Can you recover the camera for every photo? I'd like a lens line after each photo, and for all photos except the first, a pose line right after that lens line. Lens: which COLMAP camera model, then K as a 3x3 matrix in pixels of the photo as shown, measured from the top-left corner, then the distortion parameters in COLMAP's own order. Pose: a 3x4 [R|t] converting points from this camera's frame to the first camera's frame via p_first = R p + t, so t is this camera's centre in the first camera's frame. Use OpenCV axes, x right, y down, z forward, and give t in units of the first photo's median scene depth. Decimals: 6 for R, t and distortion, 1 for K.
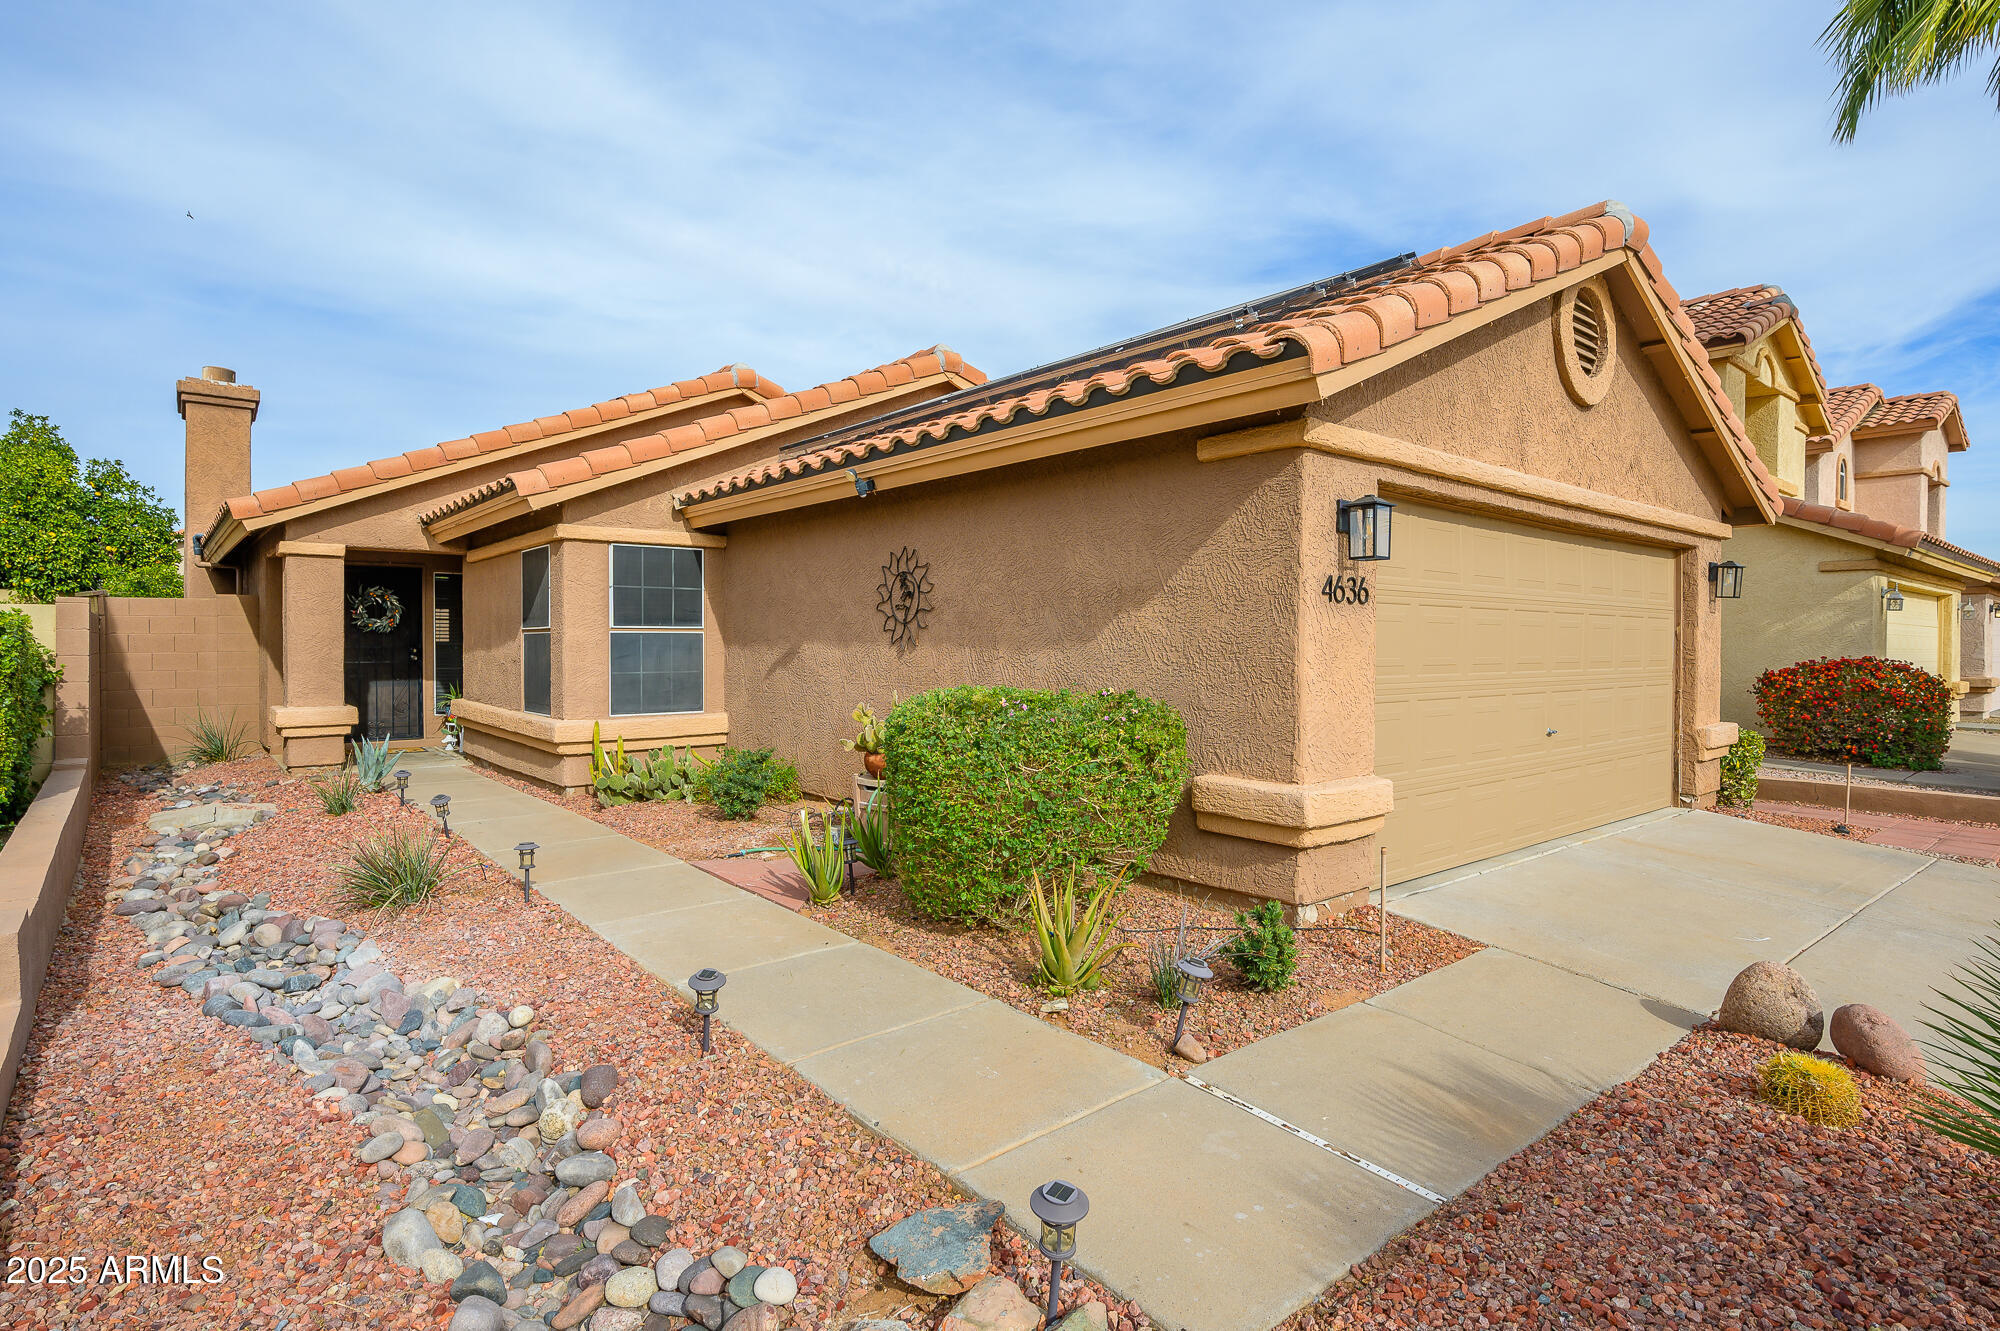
lens RADIAL K [[993.7, 0, 1000.0], [0, 993.7, 665.5], [0, 0, 1]] dist [-0.002377, -0.000170]
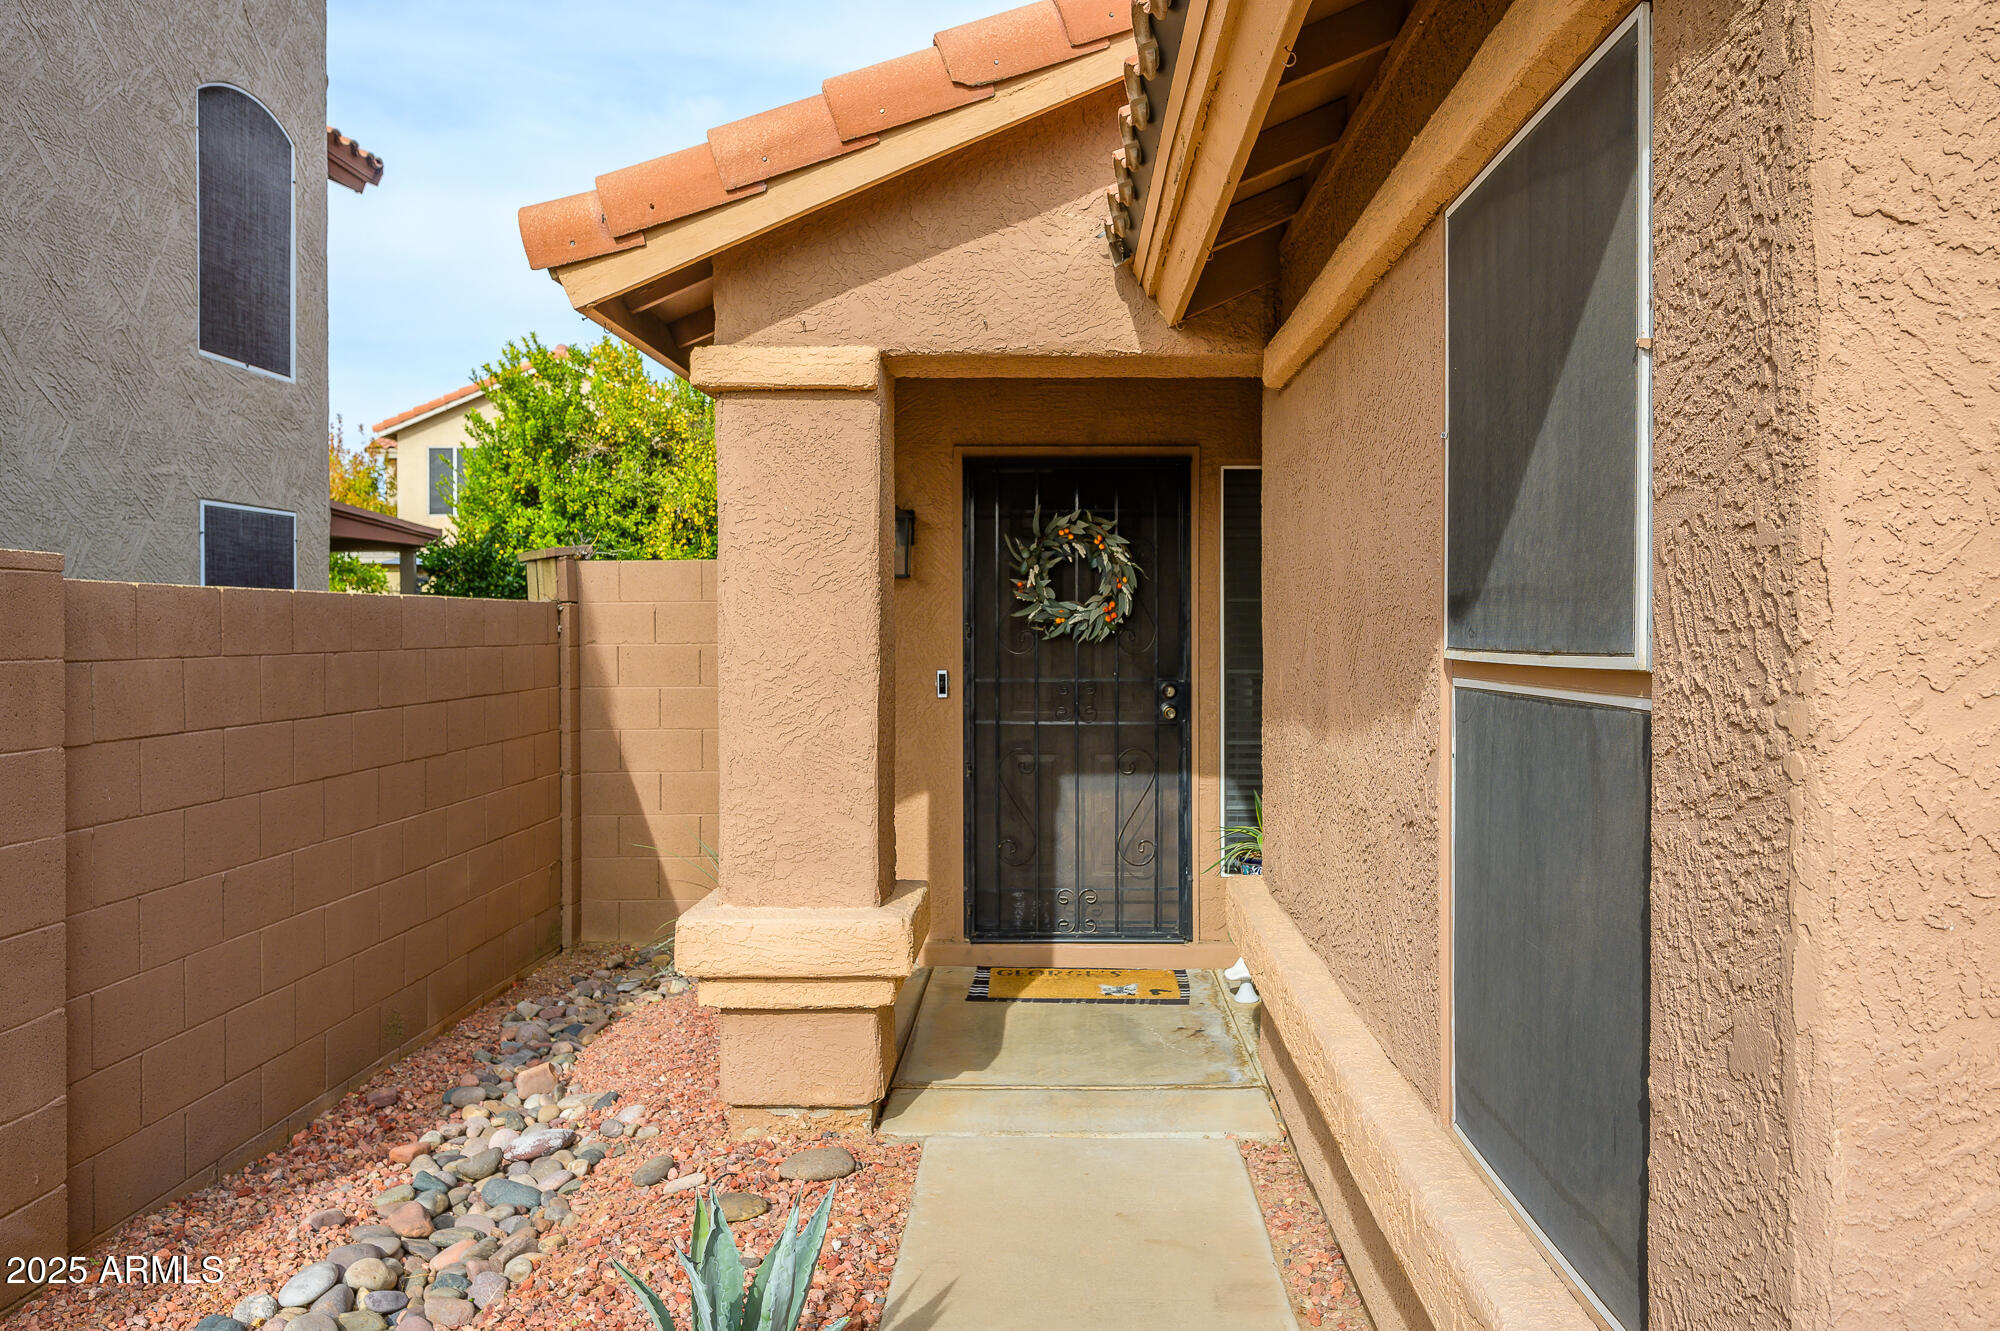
lens RADIAL K [[1549.3, 0, 1000.0], [0, 1549.3, 665.5], [0, 0, 1]] dist [0.001074, 0.000791]
pose [[0.736909, 0.012123, -0.675883, -0.333300], [-0.010512, 0.999924, 0.006474, -0.033906], [0.675910, 0.002334, 0.736980, 0.699740]]
